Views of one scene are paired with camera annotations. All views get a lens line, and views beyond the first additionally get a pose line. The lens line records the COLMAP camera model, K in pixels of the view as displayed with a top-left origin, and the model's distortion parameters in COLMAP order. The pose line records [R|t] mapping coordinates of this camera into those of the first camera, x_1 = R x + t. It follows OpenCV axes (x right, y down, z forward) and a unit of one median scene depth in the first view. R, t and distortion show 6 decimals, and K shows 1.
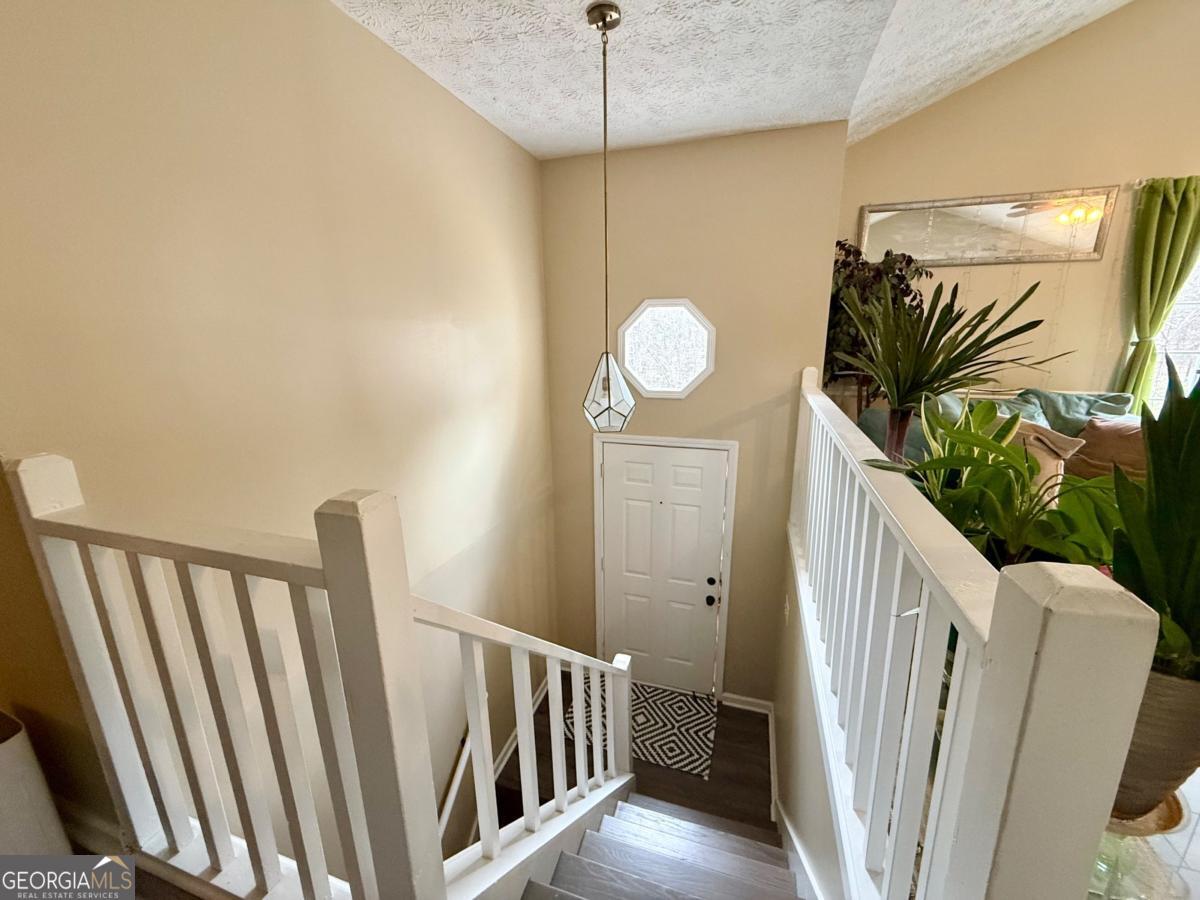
lens RADIAL K [[479.1, 0, 599.1], [0, 479.1, 449.4], [0, 0, 1]] dist [0.000300, -0.000398]
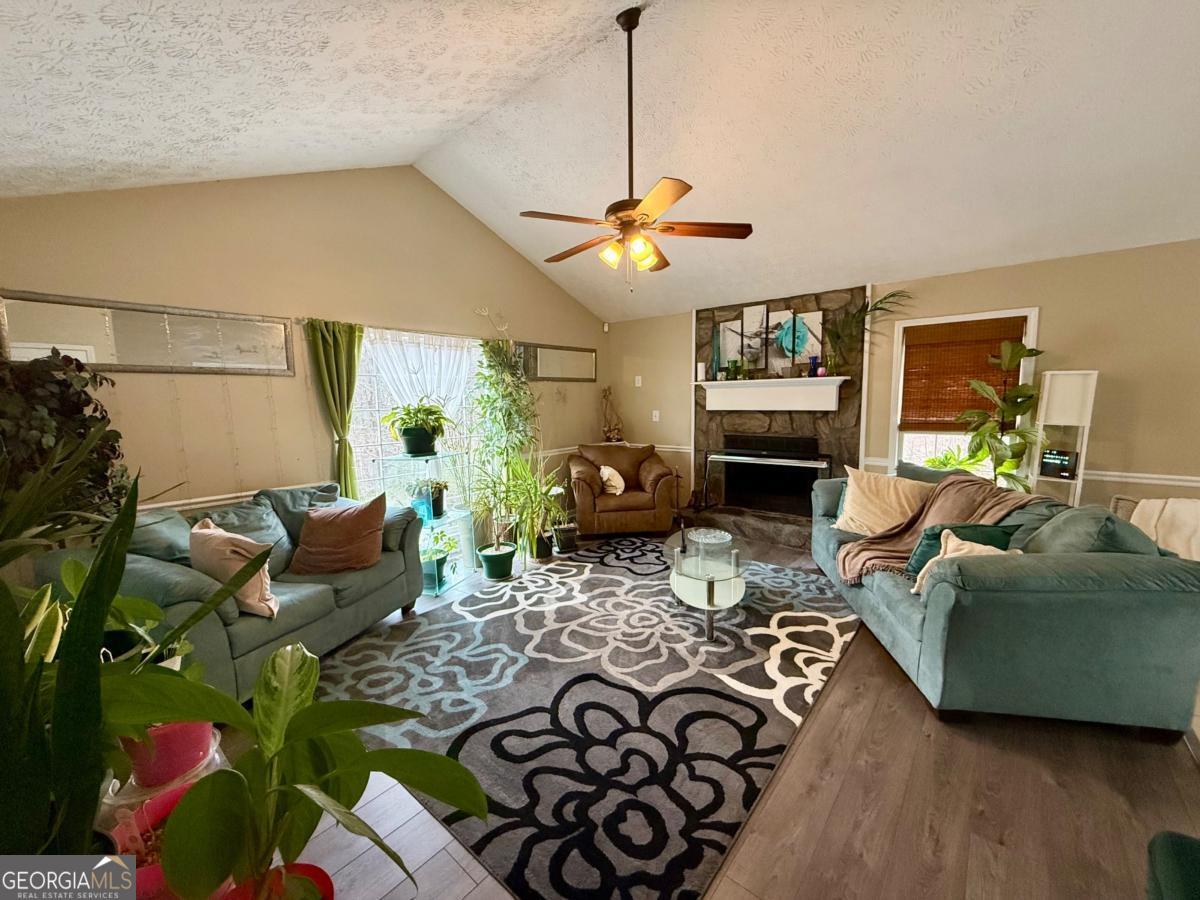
lens RADIAL K [[479.1, 0, 595.8], [0, 479.1, 452.0], [0, 0, 1]] dist [0.000300, -0.000398]
pose [[0.378051, -0.094438, 0.920955, 0.220811], [0.239412, 0.970917, 0.001283, -0.034707], [-0.894292, 0.220003, 0.389666, -0.101579]]
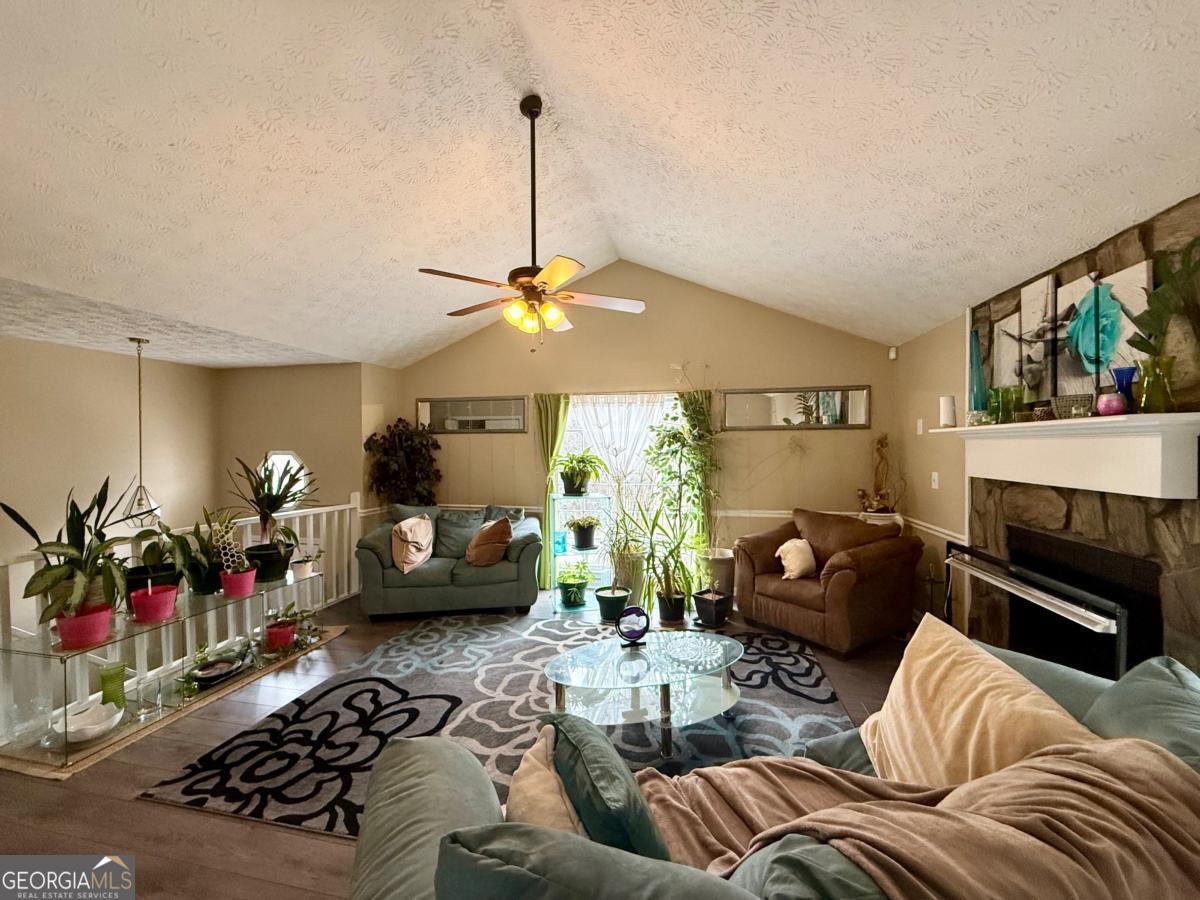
lens RADIAL K [[479.1, 0, 598.7], [0, 479.1, 449.3], [0, 0, 1]] dist [0.000300, -0.000398]
pose [[0.995743, 0.010456, 0.091577, 1.120723], [0.011945, 0.970527, -0.240697, 0.091689], [-0.091395, 0.240766, 0.966270, -0.720908]]
